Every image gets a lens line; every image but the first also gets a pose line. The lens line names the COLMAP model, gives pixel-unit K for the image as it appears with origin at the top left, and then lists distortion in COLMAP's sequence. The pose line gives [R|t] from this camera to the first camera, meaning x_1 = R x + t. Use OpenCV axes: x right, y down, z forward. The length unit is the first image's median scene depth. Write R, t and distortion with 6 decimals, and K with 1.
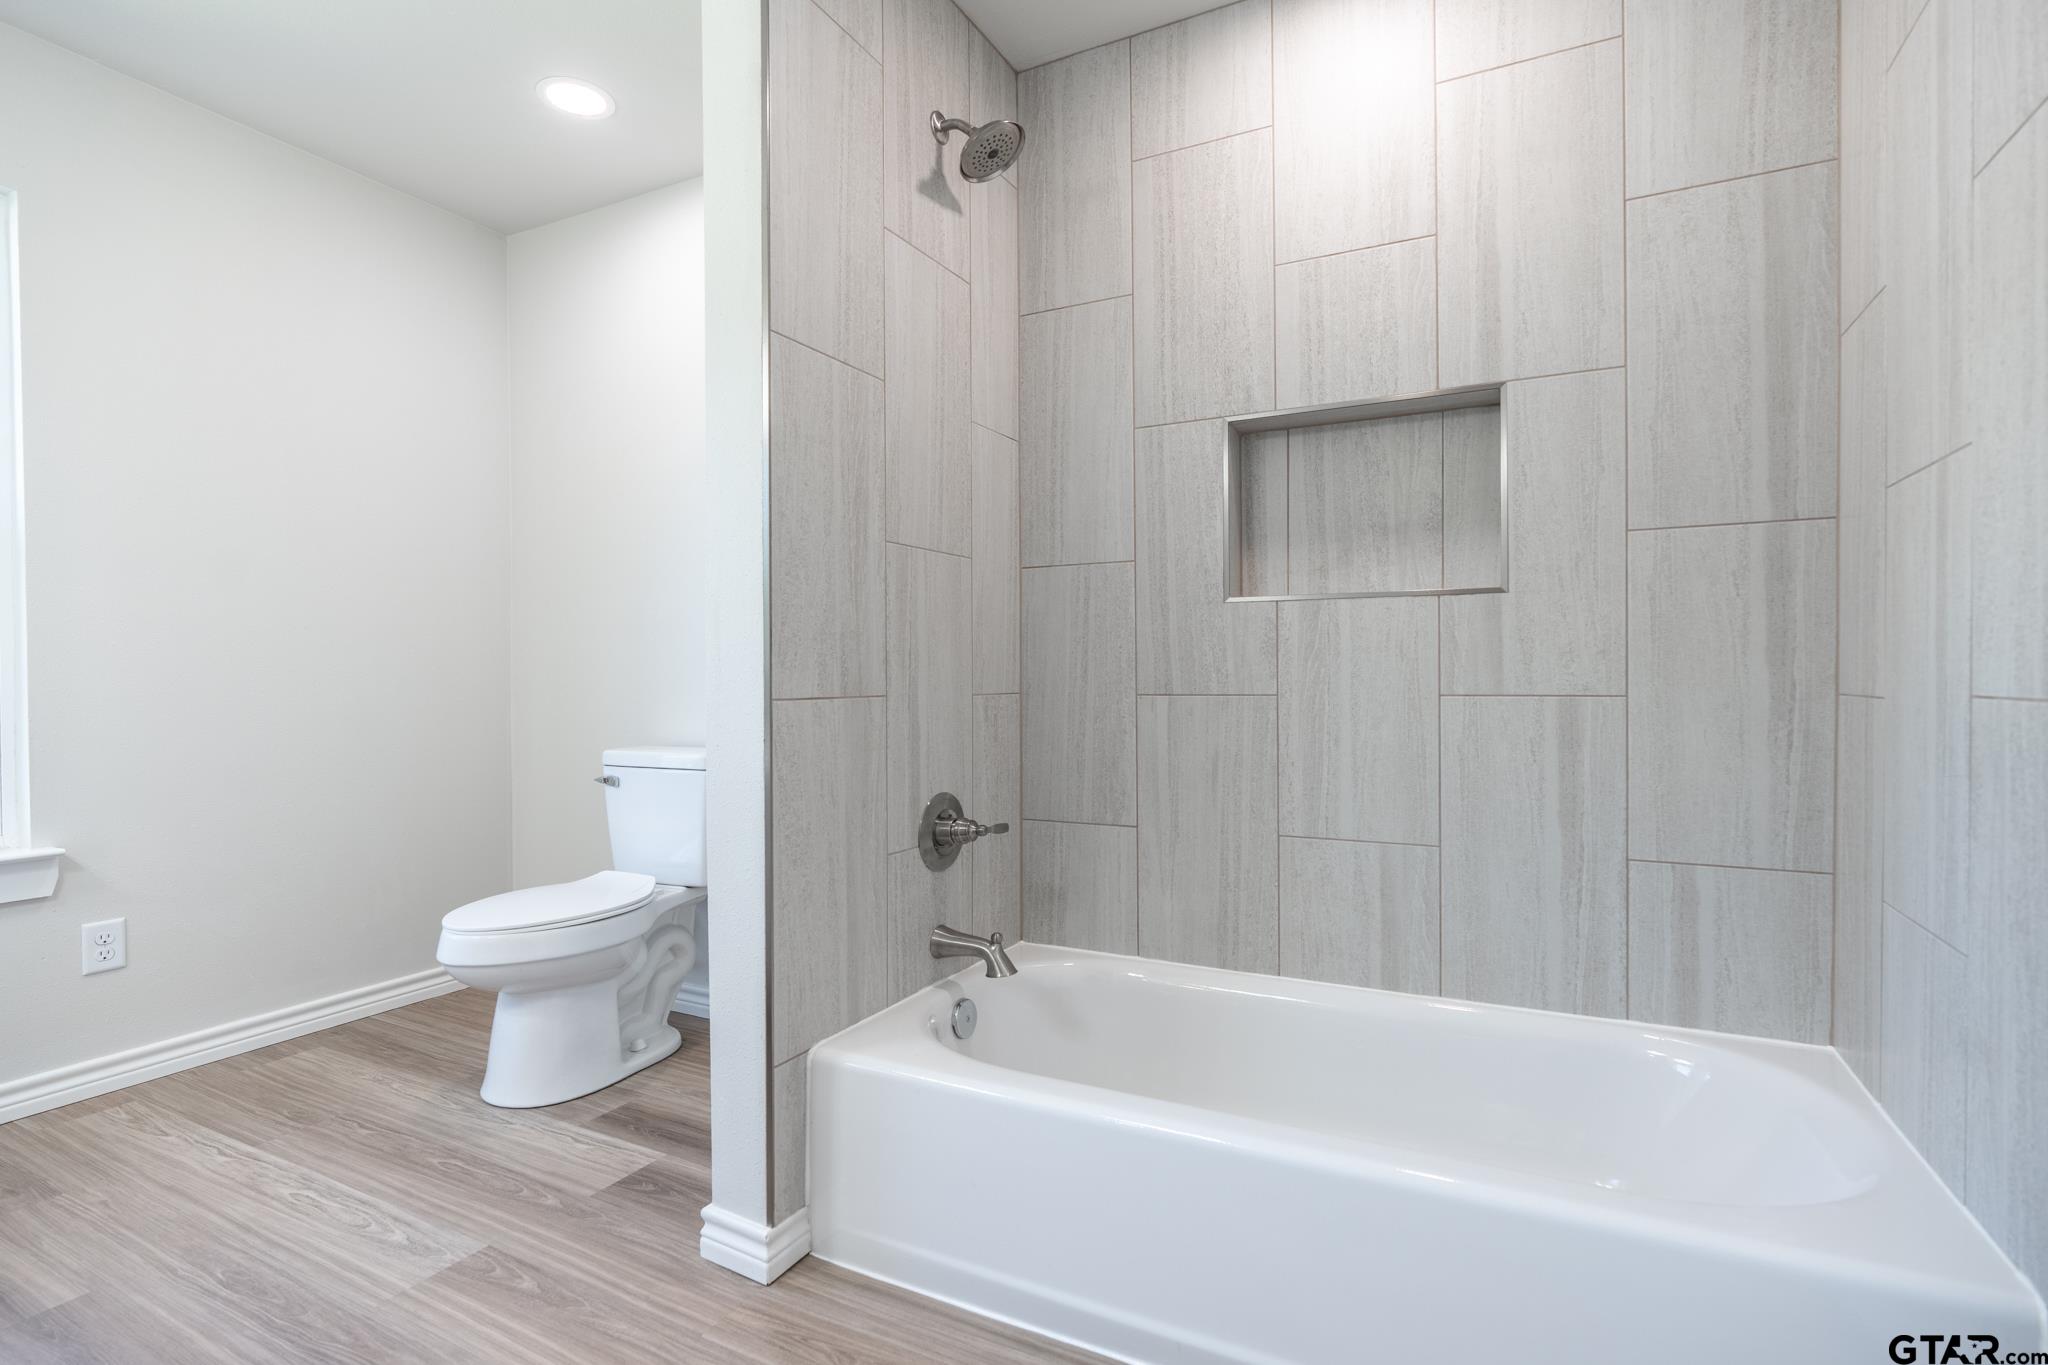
lens RADIAL K [[924.8, 0, 1036.8], [0, 924.8, 689.0], [0, 0, 1]] dist [-0.003766, 0.001459]
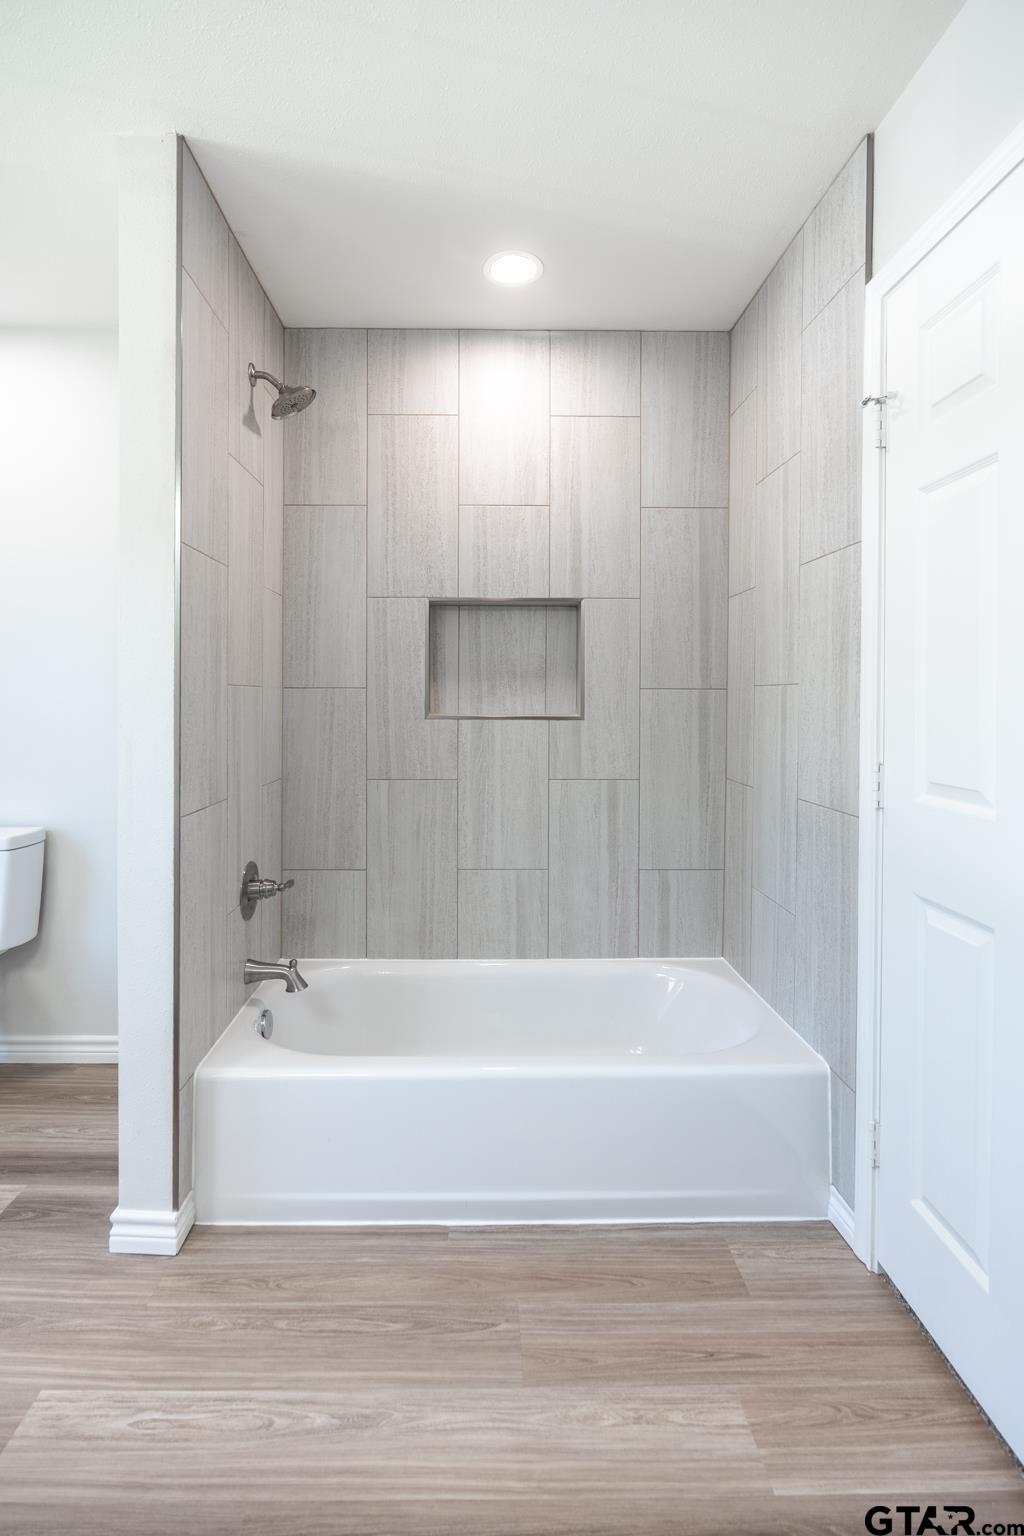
lens RADIAL K [[700.3, 0, 500.1], [0, 700.3, 710.0], [0, 0, 1]] dist [-0.002125, 0.001119]
pose [[0.879039, 0.026518, 0.476011, -0.265230], [-0.021100, 0.999637, -0.016723, -0.100084], [-0.476282, 0.004657, 0.879280, -0.090010]]
